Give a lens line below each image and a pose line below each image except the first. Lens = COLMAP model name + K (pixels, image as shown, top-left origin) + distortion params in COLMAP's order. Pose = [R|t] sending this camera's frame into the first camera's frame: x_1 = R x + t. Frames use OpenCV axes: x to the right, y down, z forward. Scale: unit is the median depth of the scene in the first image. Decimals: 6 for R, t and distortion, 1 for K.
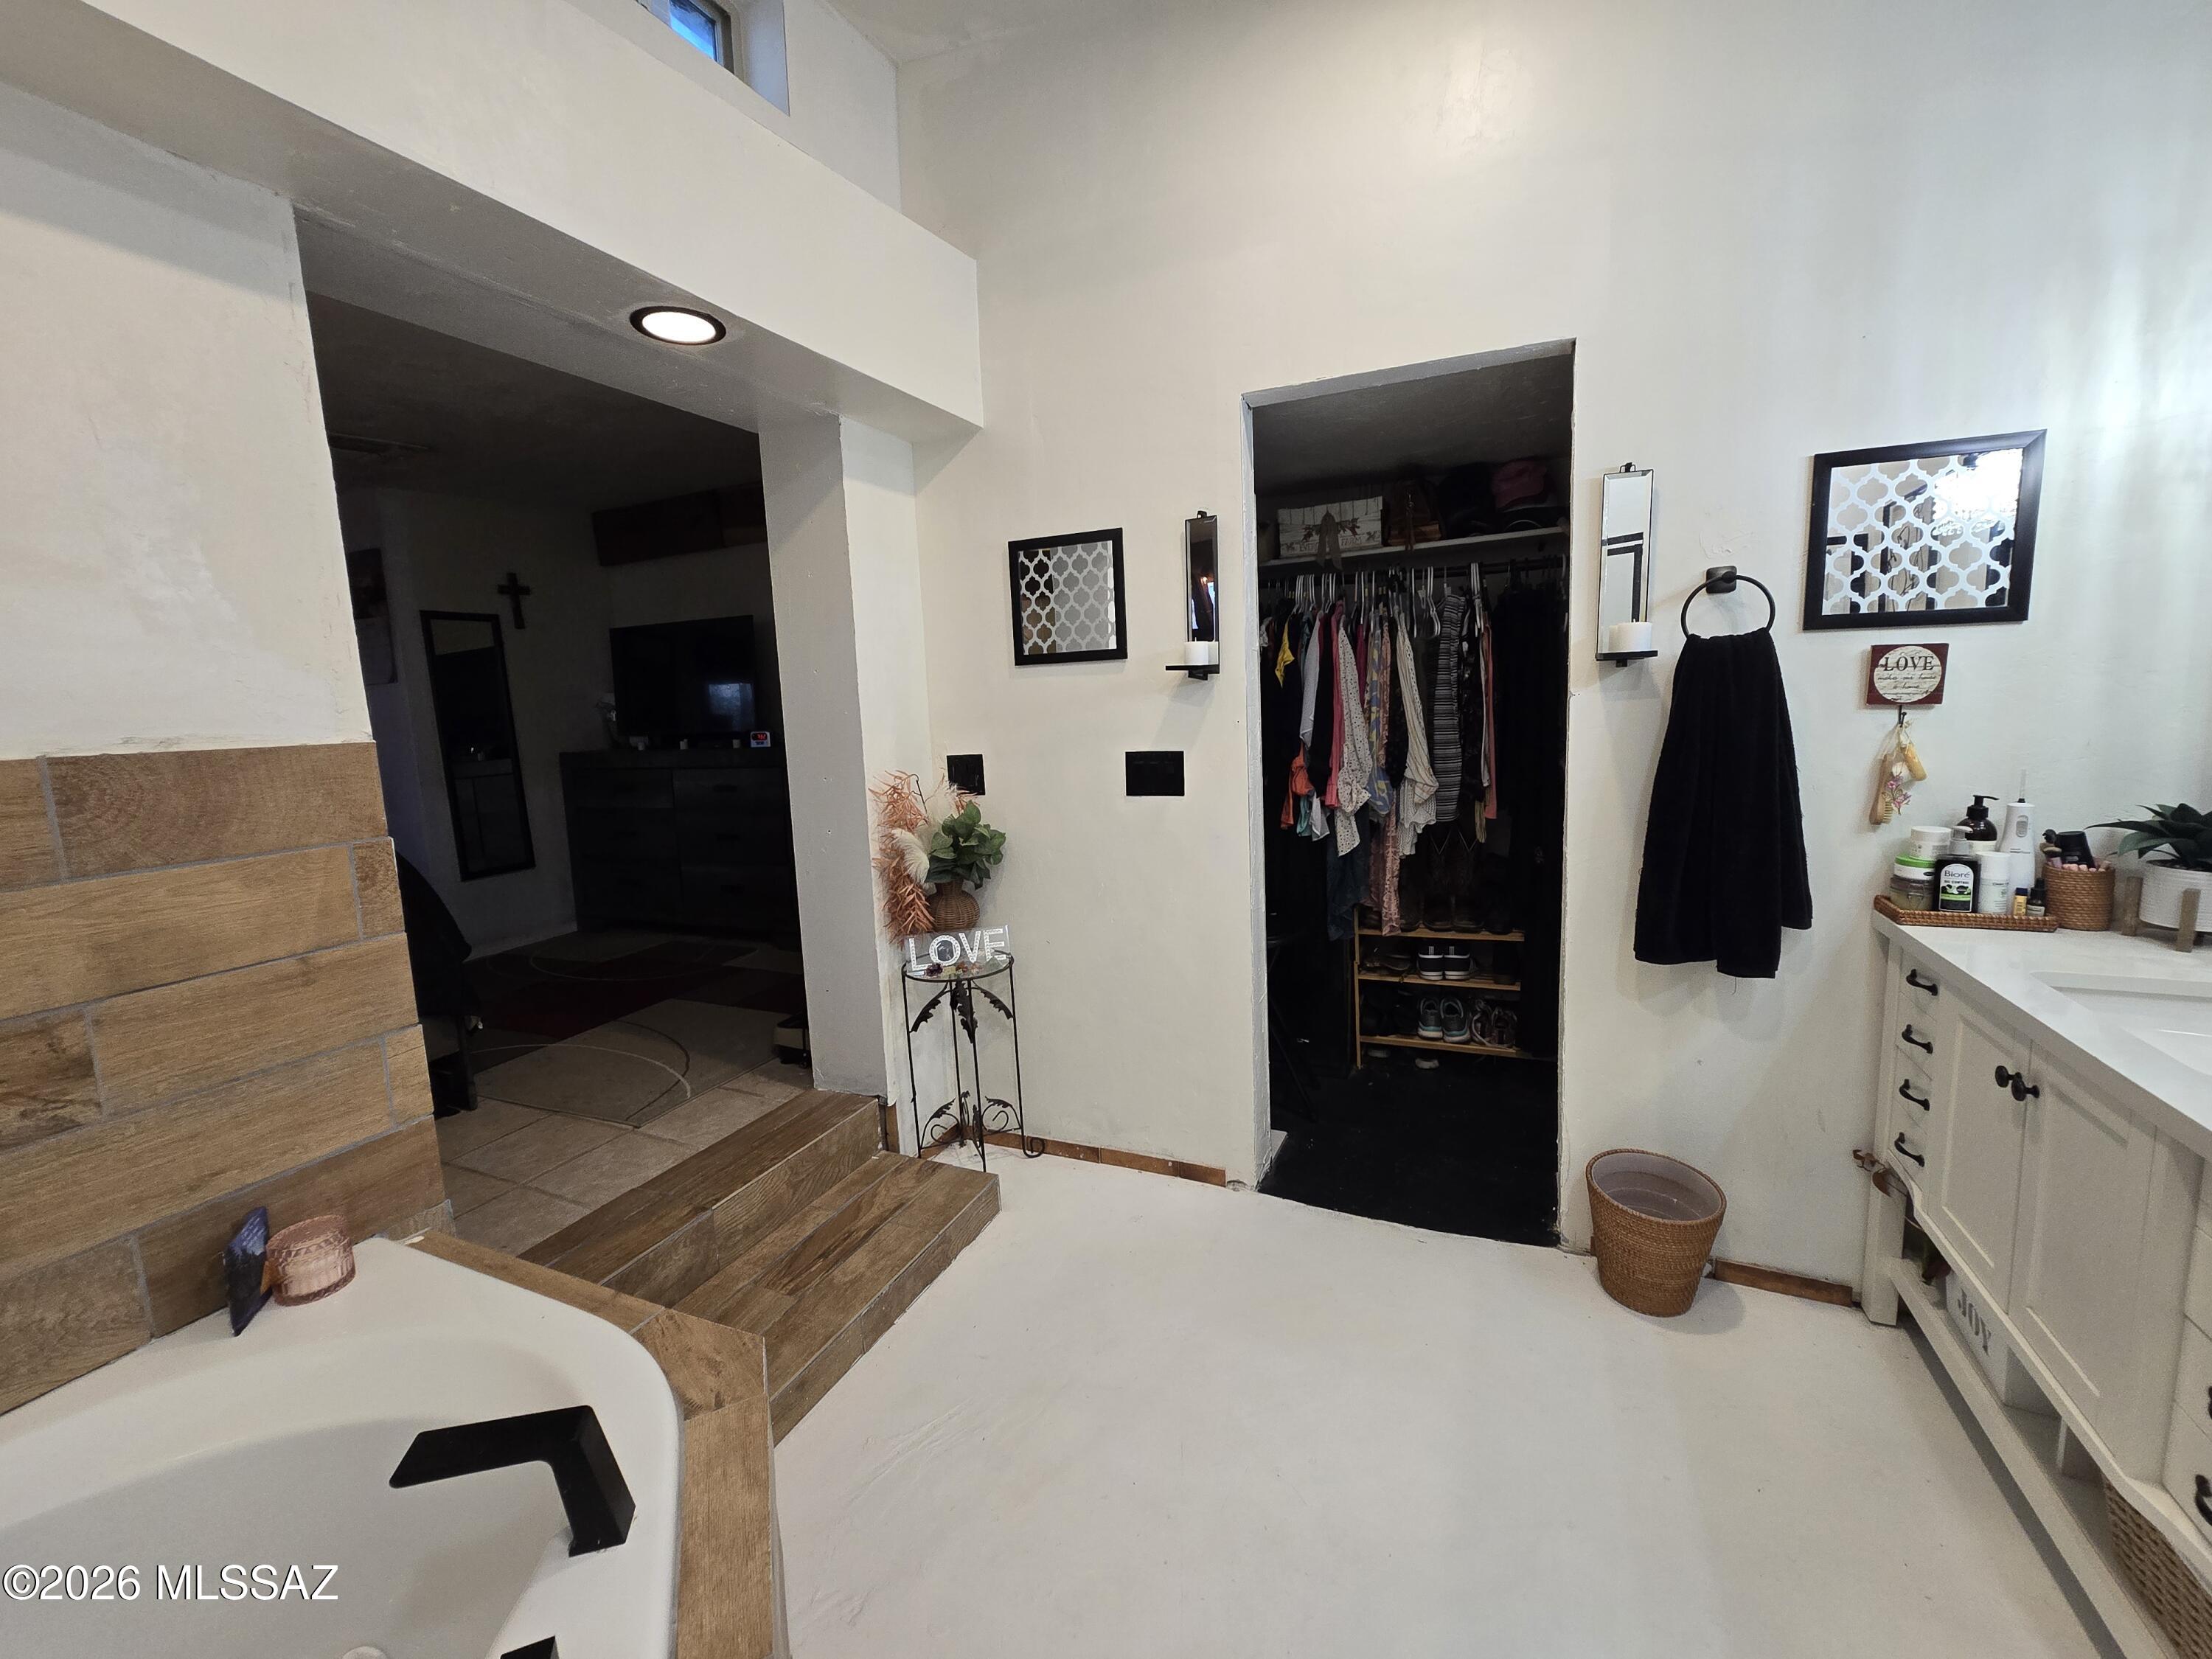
lens RADIAL K [[912.1, 0, 1103.6], [0, 912.1, 821.7], [0, 0, 1]] dist [-0.004271, 0.000912]
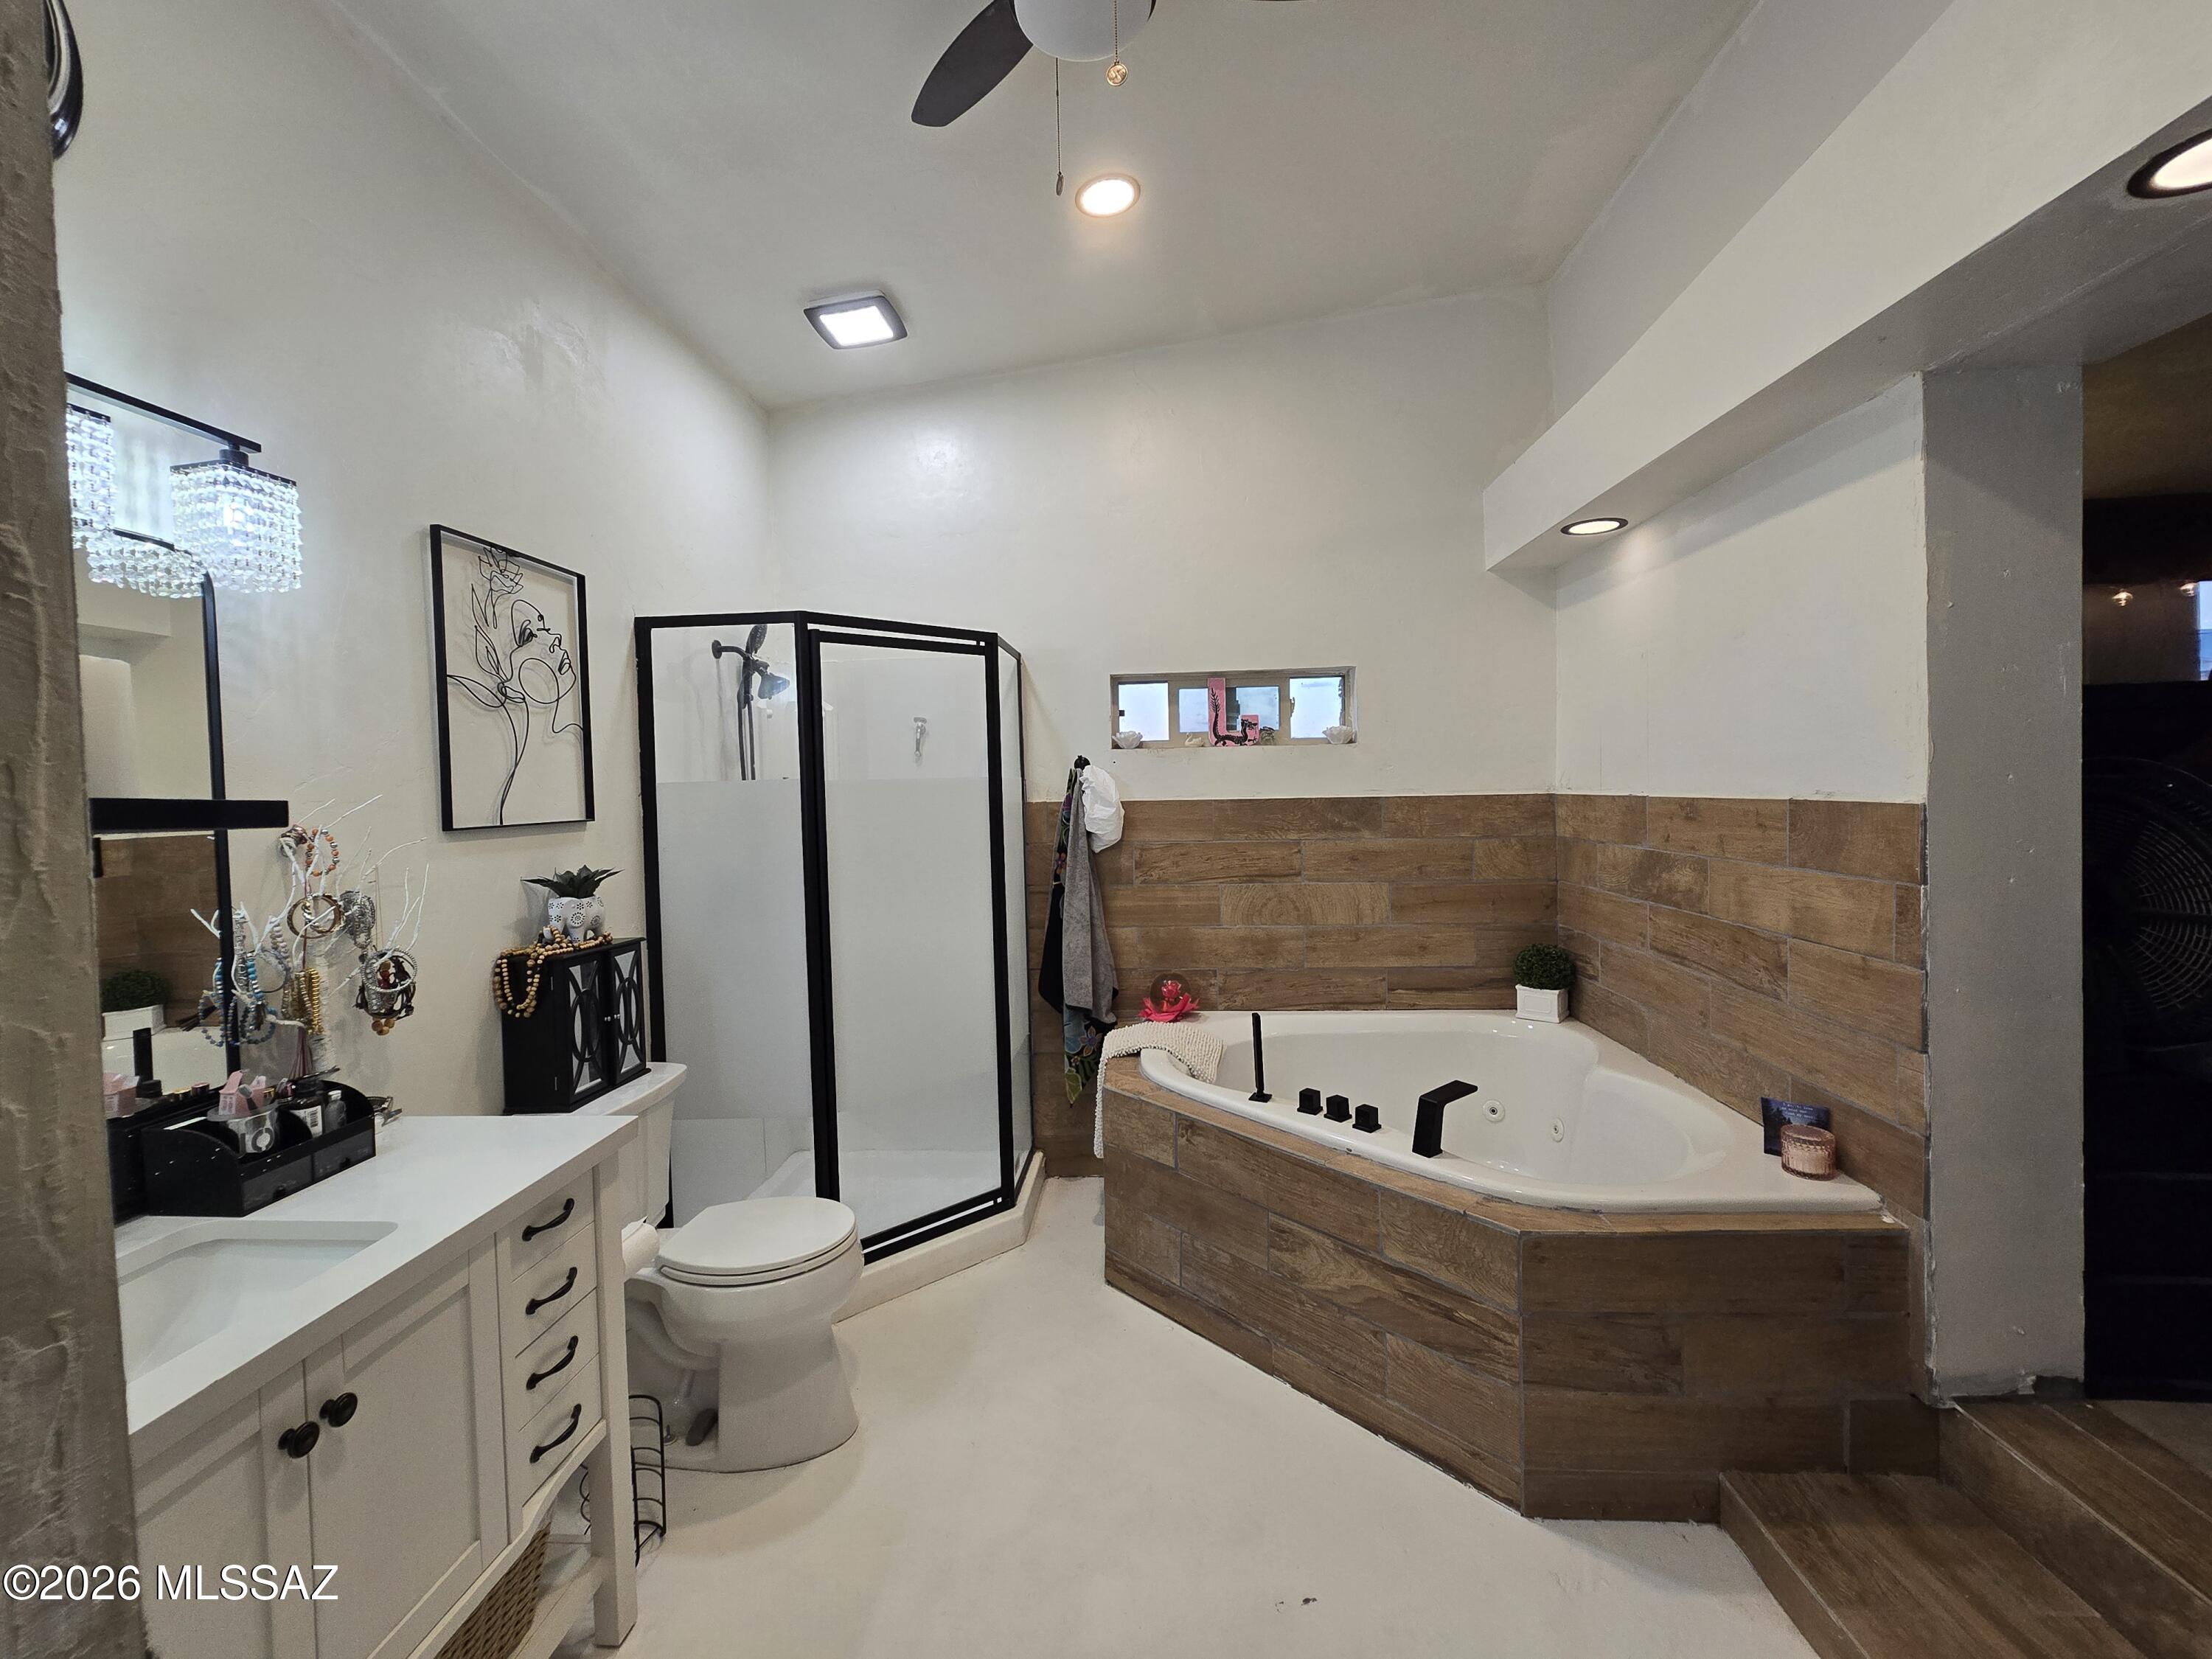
lens RADIAL K [[912.1, 0, 1100.9], [0, 912.1, 811.7], [0, 0, 1]] dist [-0.004271, 0.000912]
pose [[-0.944644, 0.069319, -0.320691, 0.659629], [0.017534, 0.986696, 0.161630, -0.327657], [0.327628, 0.147060, -0.933291, 2.019418]]
